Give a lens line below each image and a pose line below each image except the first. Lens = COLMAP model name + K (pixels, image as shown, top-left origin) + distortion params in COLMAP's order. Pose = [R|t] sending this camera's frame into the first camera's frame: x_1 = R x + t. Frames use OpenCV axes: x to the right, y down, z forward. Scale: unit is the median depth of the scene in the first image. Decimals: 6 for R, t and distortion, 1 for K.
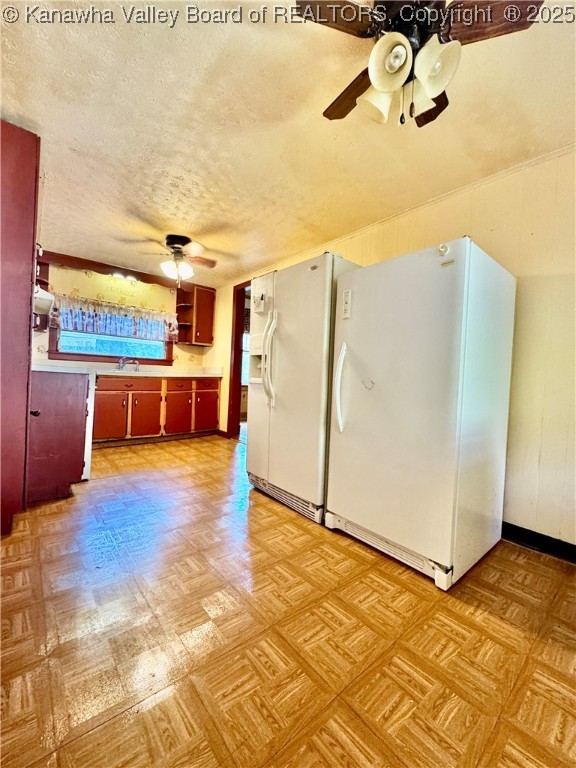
lens RADIAL K [[308.2, 0, 287.4], [0, 308.2, 384.2], [0, 0, 1]] dist [-0.006699, -0.000002]
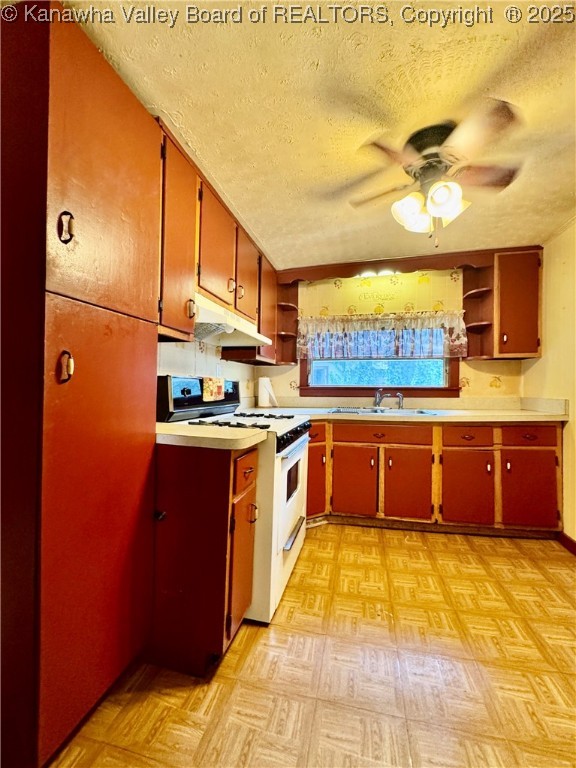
lens RADIAL K [[308.2, 0, 297.9], [0, 308.2, 385.7], [0, 0, 1]] dist [-0.006699, -0.000002]
pose [[0.599659, -0.039346, -0.799288, -0.091449], [0.007212, 0.999016, -0.043767, -0.065613], [0.800223, 0.020481, 0.599353, 0.437675]]
